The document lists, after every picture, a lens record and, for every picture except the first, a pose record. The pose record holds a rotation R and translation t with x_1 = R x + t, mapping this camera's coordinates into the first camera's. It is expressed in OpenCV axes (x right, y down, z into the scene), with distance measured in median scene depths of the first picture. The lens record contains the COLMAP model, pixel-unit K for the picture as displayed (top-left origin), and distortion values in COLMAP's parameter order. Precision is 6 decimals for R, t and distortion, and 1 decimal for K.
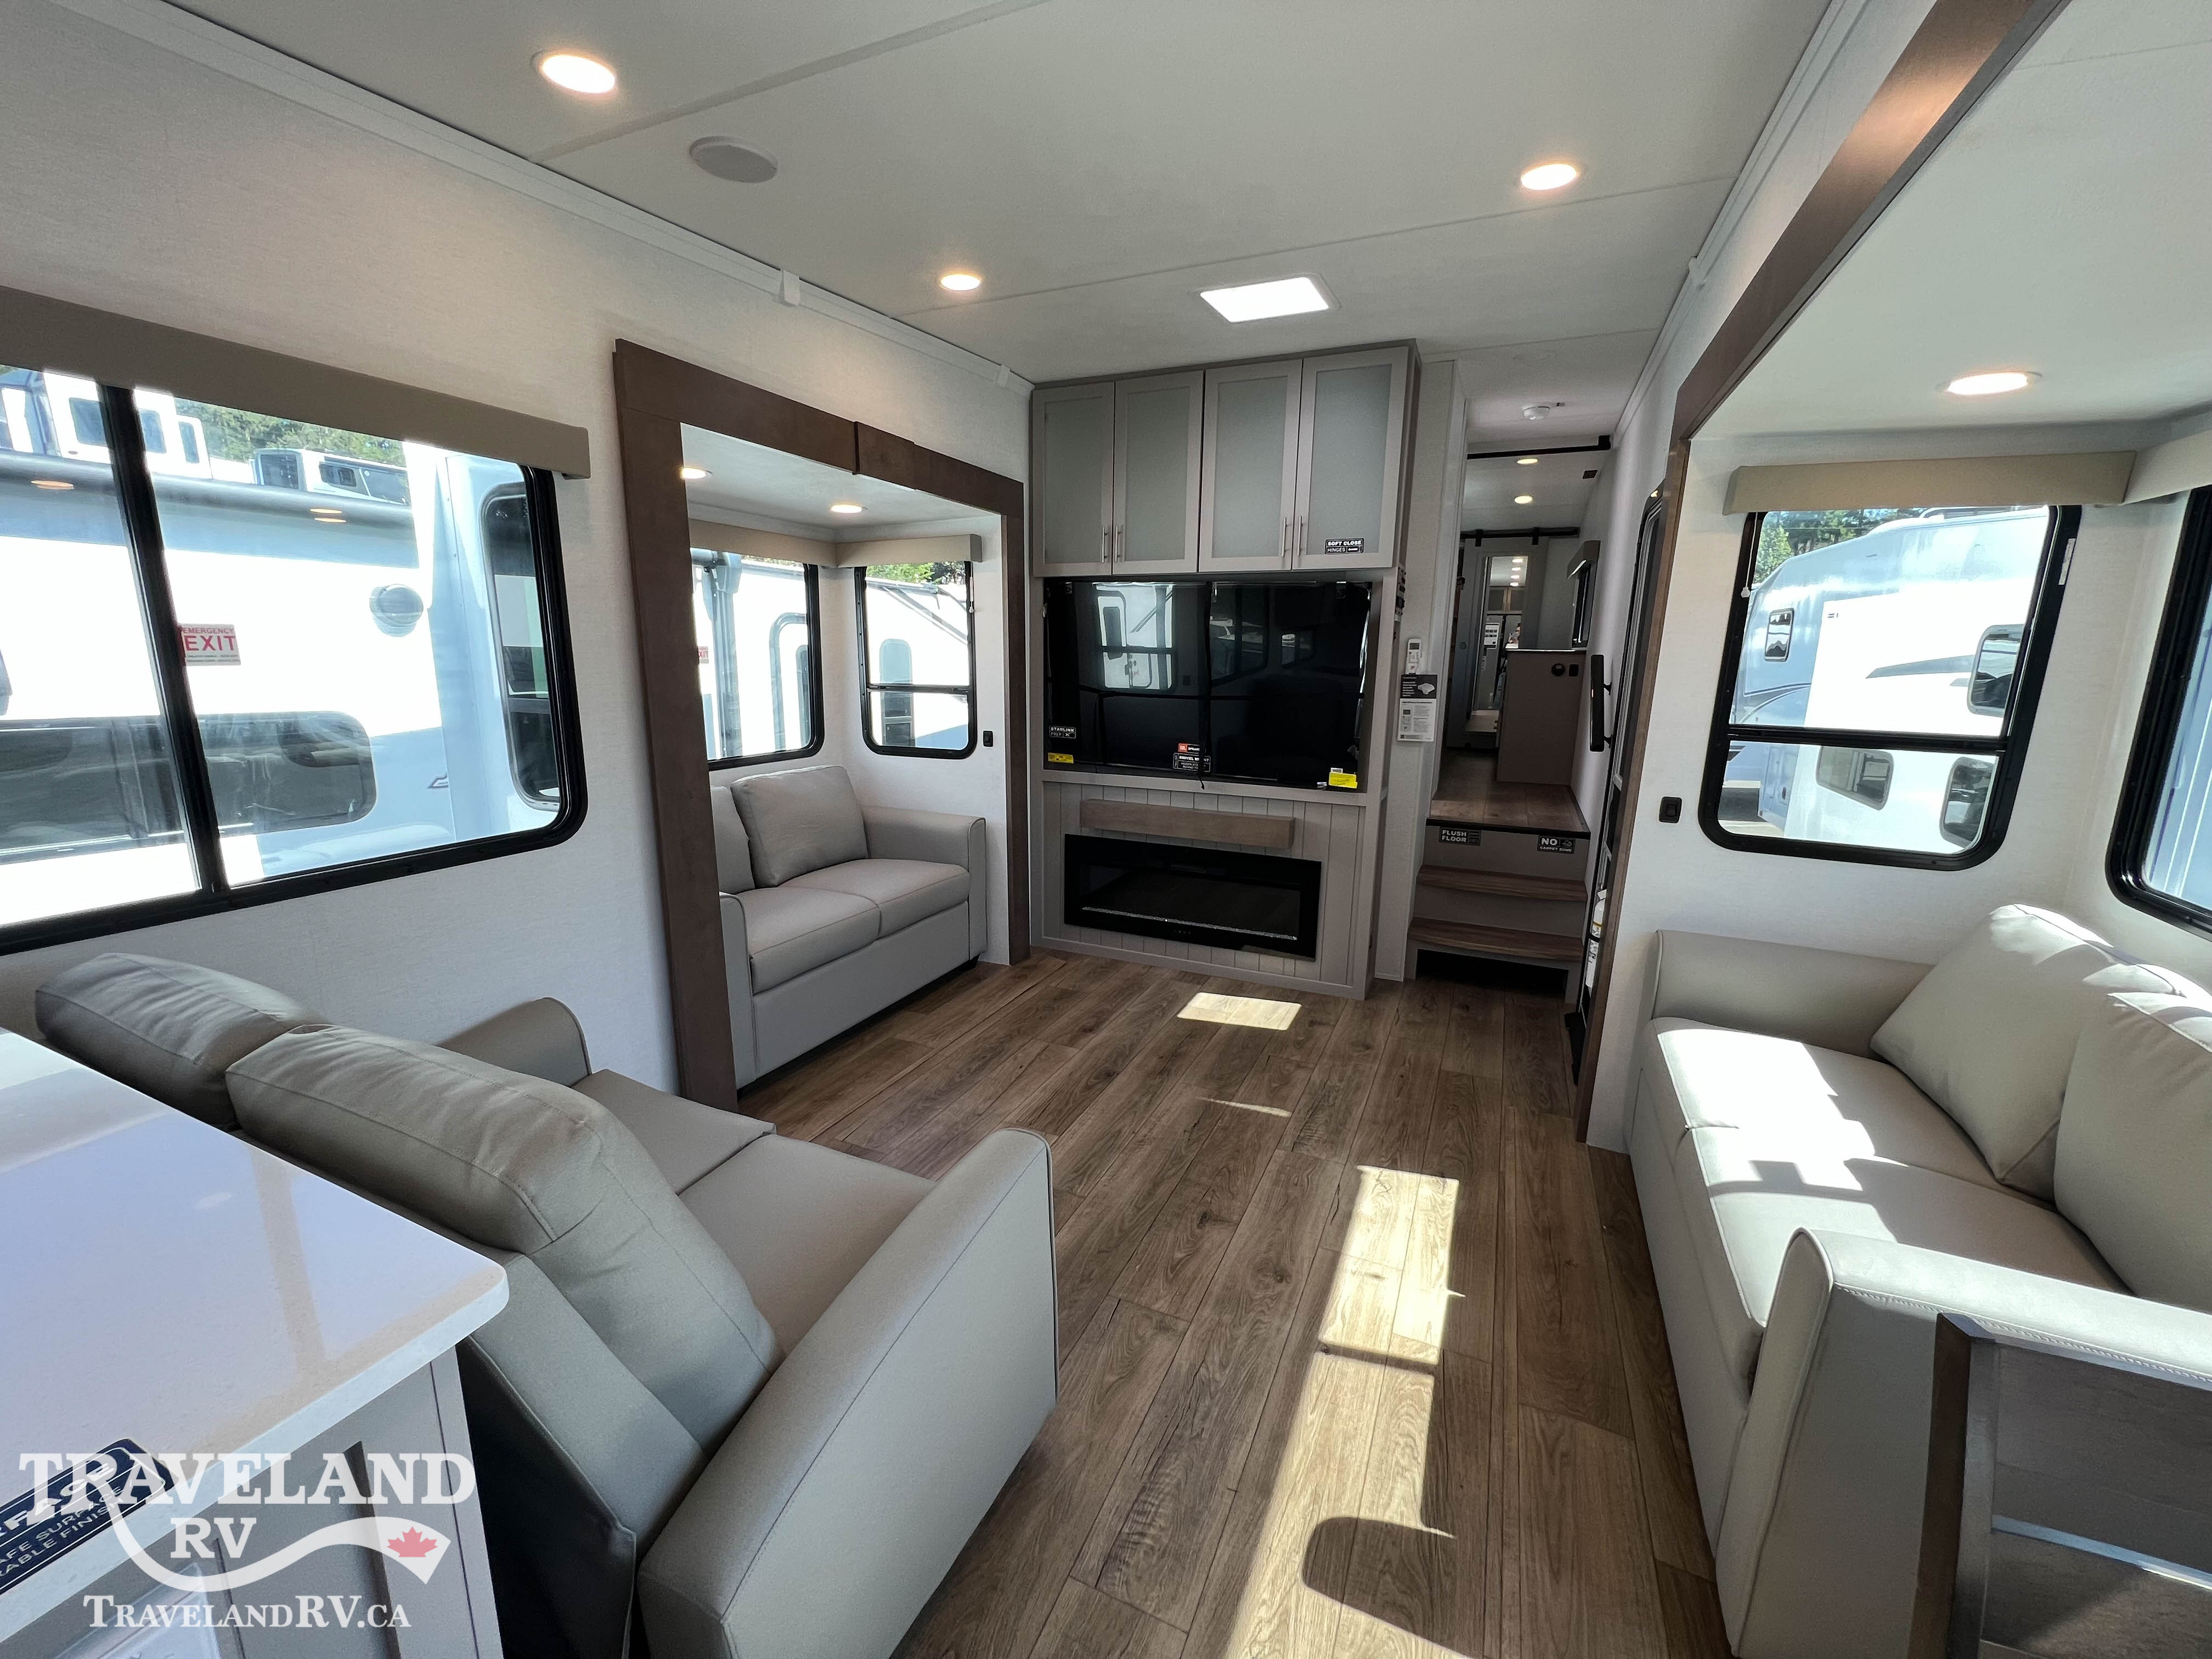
lens RADIAL K [[884.2, 0, 1107.0], [0, 884.2, 826.4], [0, 0, 1]] dist [-0.000467, 0.000132]
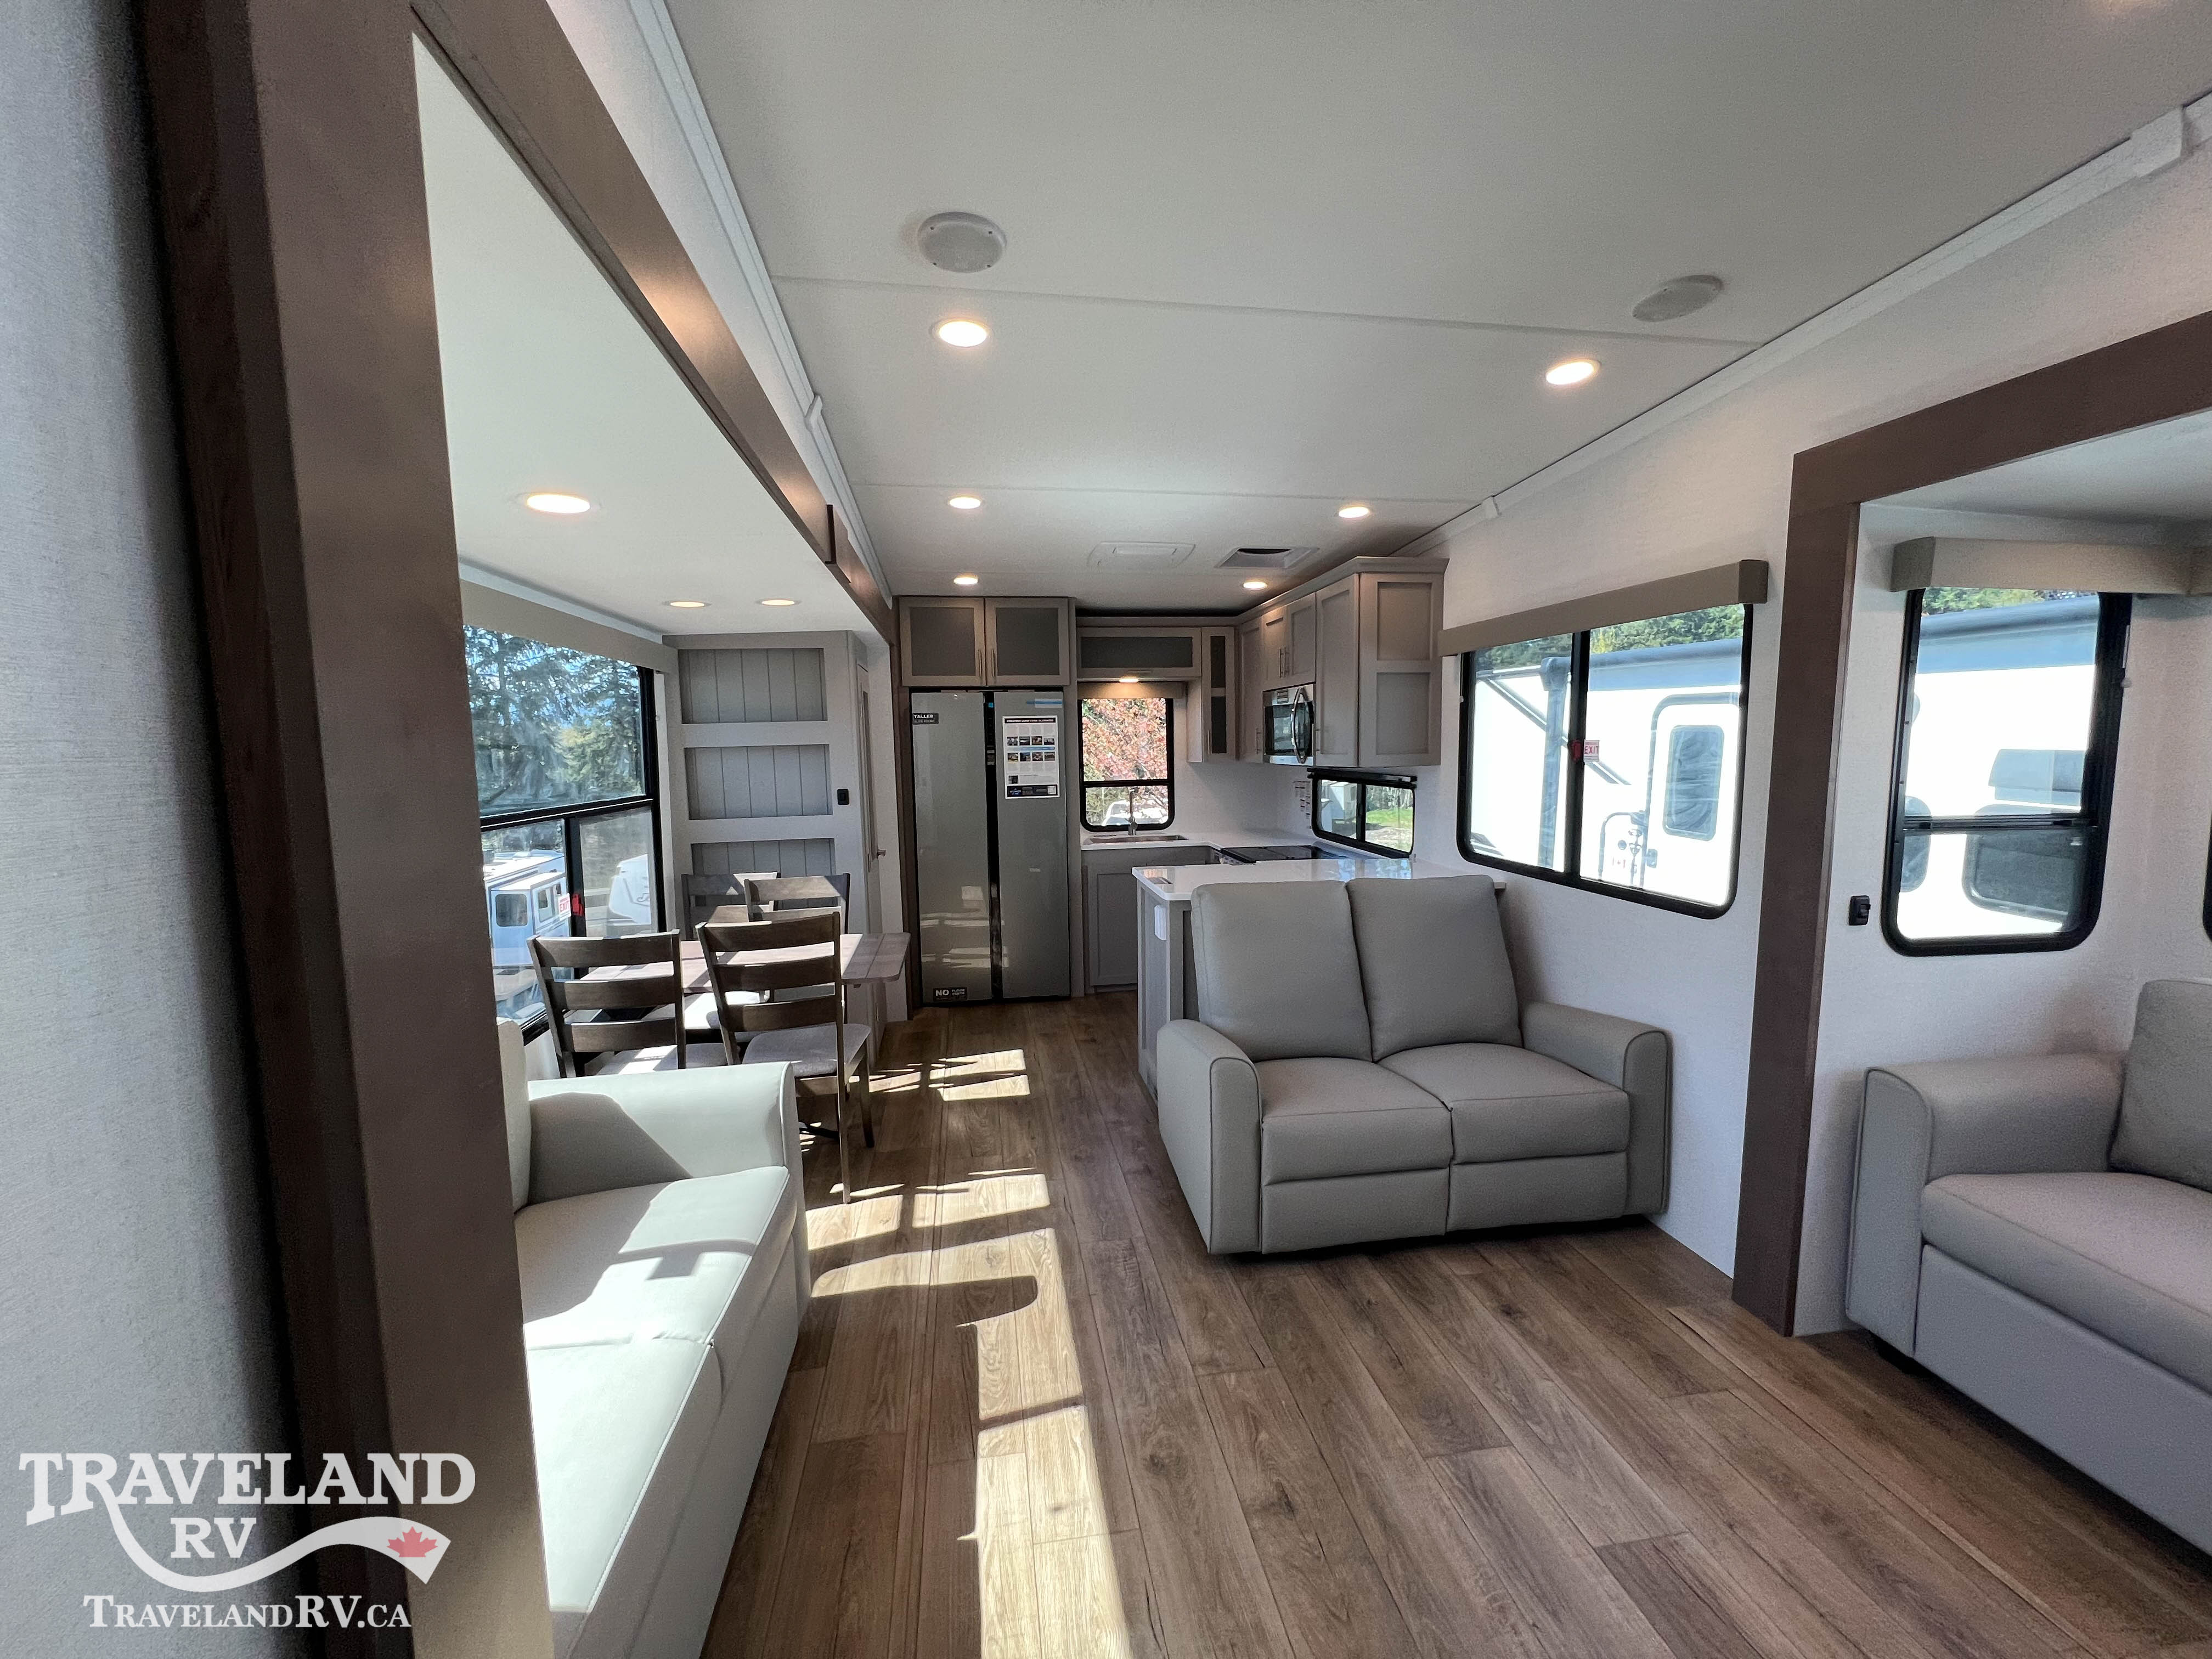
lens RADIAL K [[882.6, 0, 1115.9], [0, 882.6, 825.3], [0, 0, 1]] dist [0.000338, 0.000069]
pose [[-0.830491, 0.047125, -0.555036, 0.404956], [-0.113714, 0.961089, 0.251749, -0.183436], [0.545302, 0.272190, -0.792816, 0.889768]]
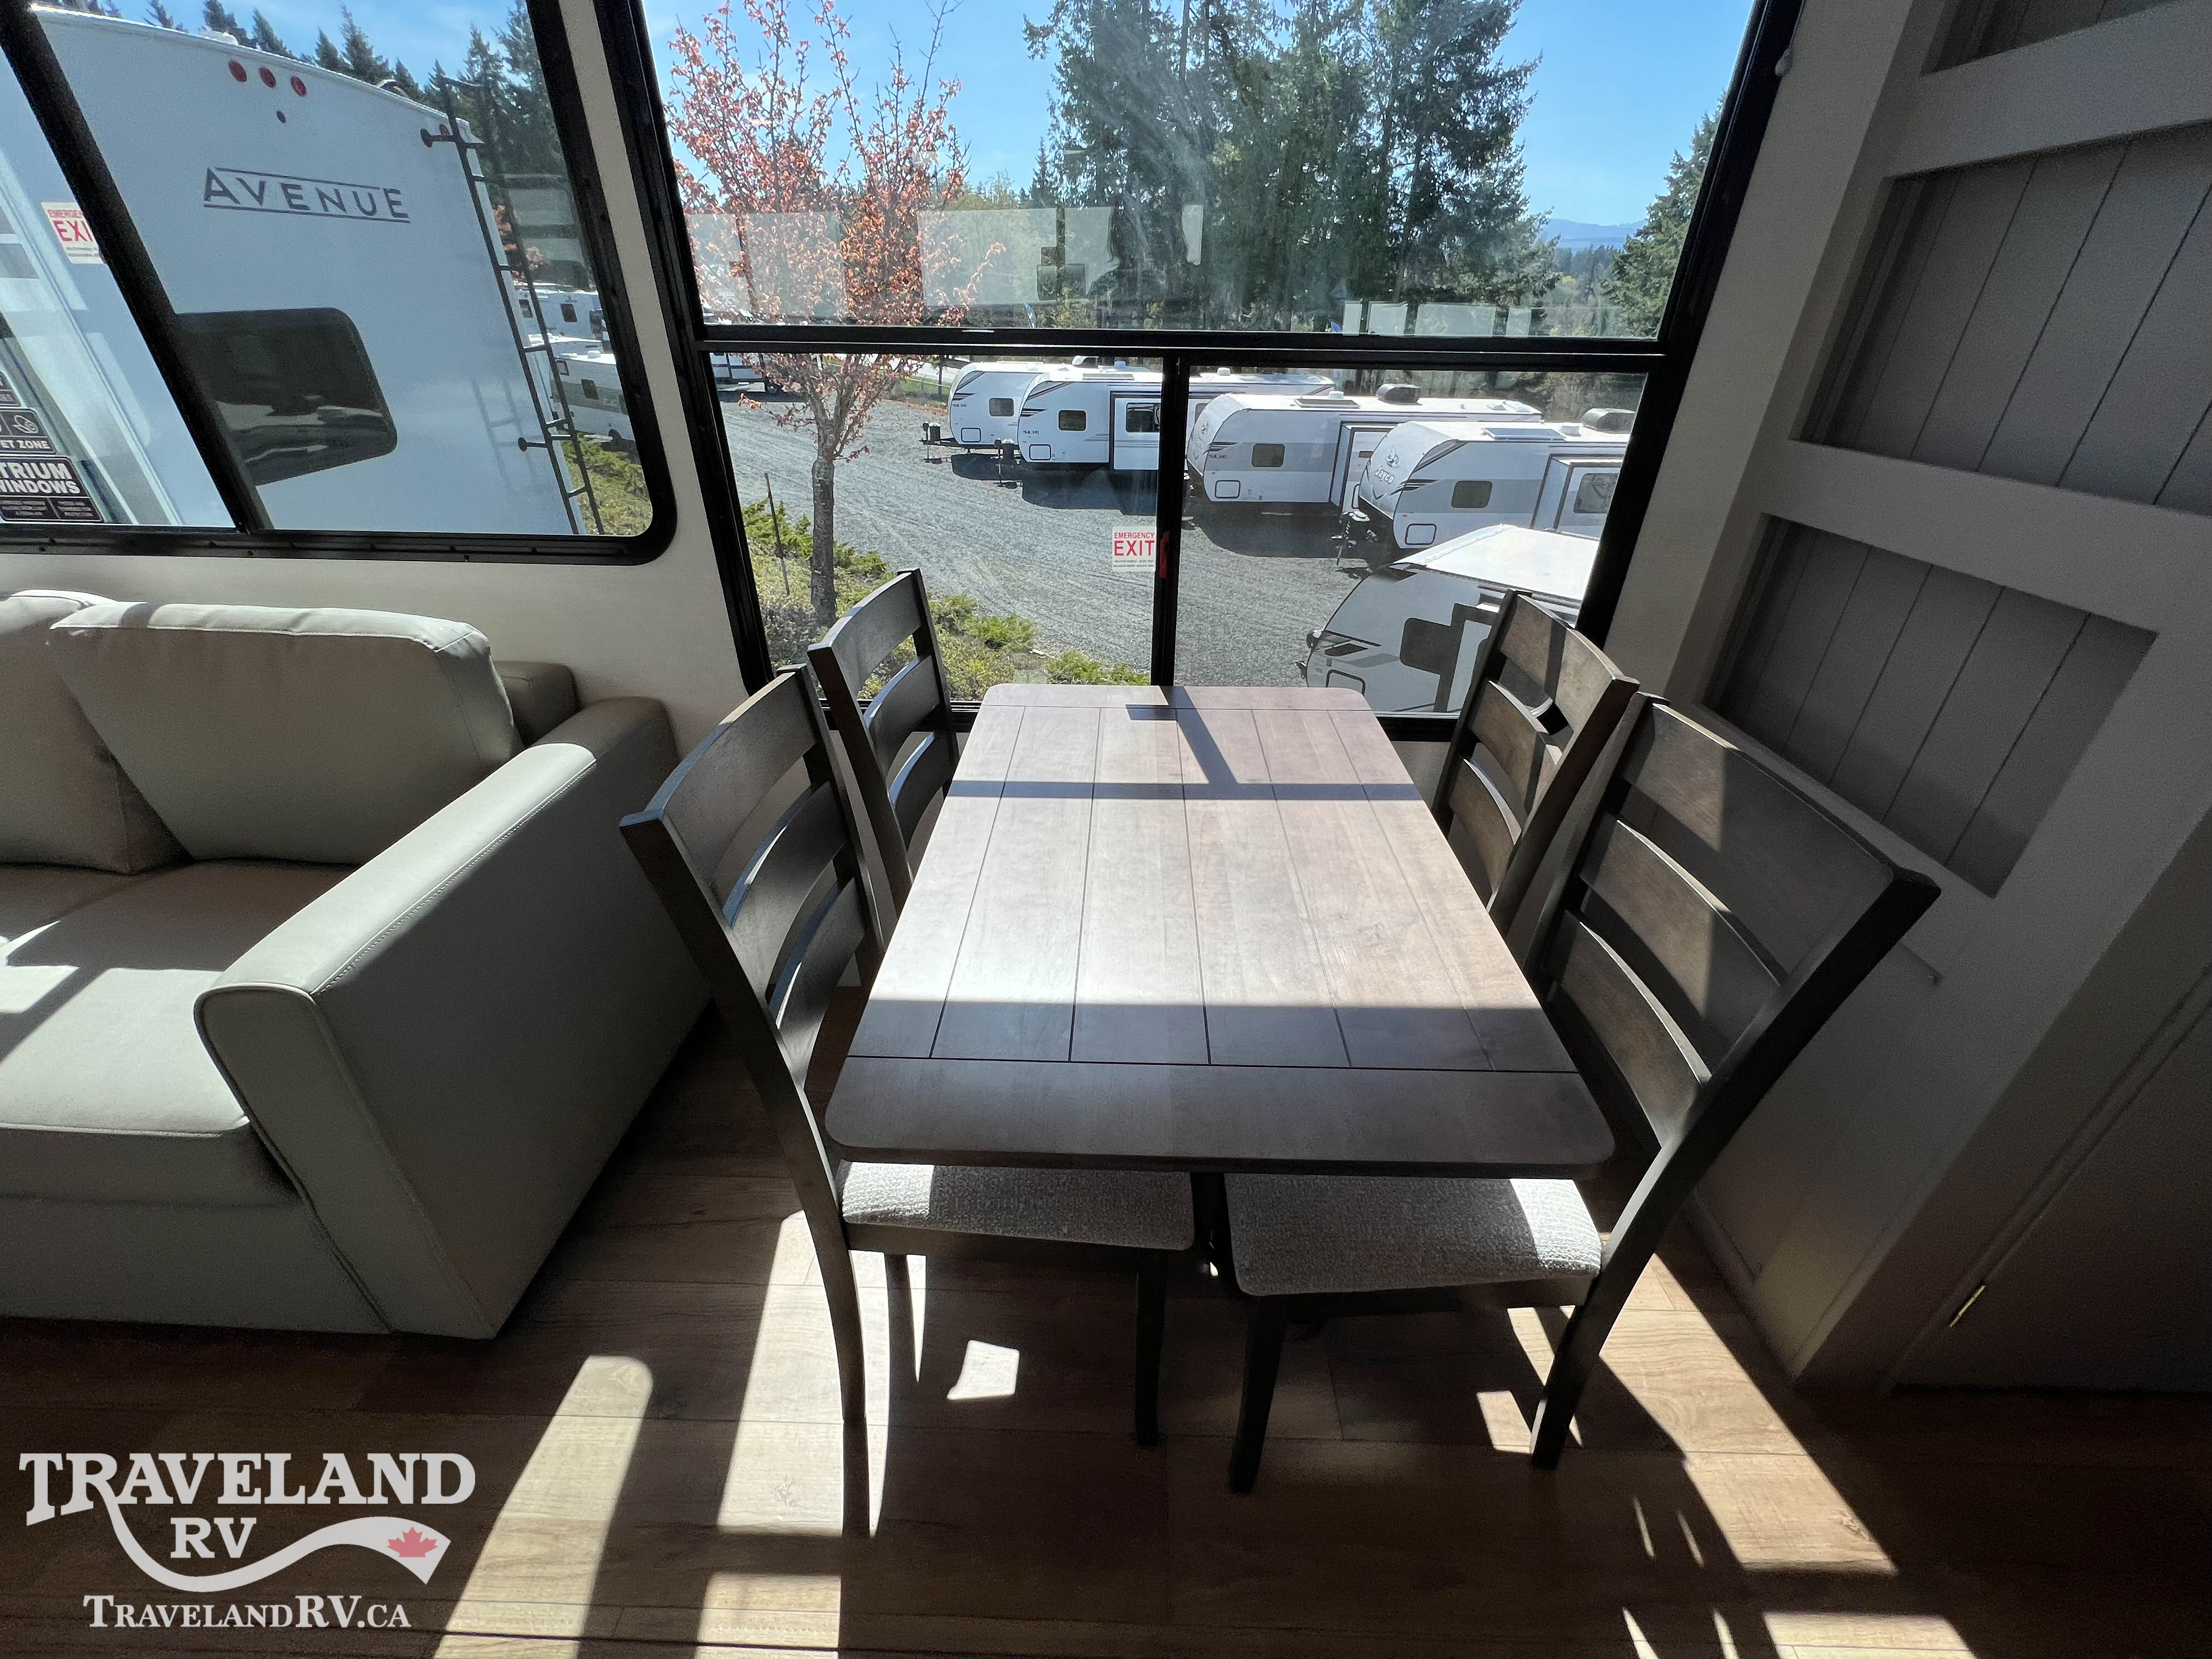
lens RADIAL K [[884.2, 0, 1107.0], [0, 884.2, 826.4], [0, 0, 1]] dist [-0.000467, 0.000132]
pose [[-0.387832, -0.488805, 0.781445, -0.020014], [0.171537, 0.794715, 0.582240, 0.006874], [-0.905628, 0.359858, -0.224367, 0.137398]]
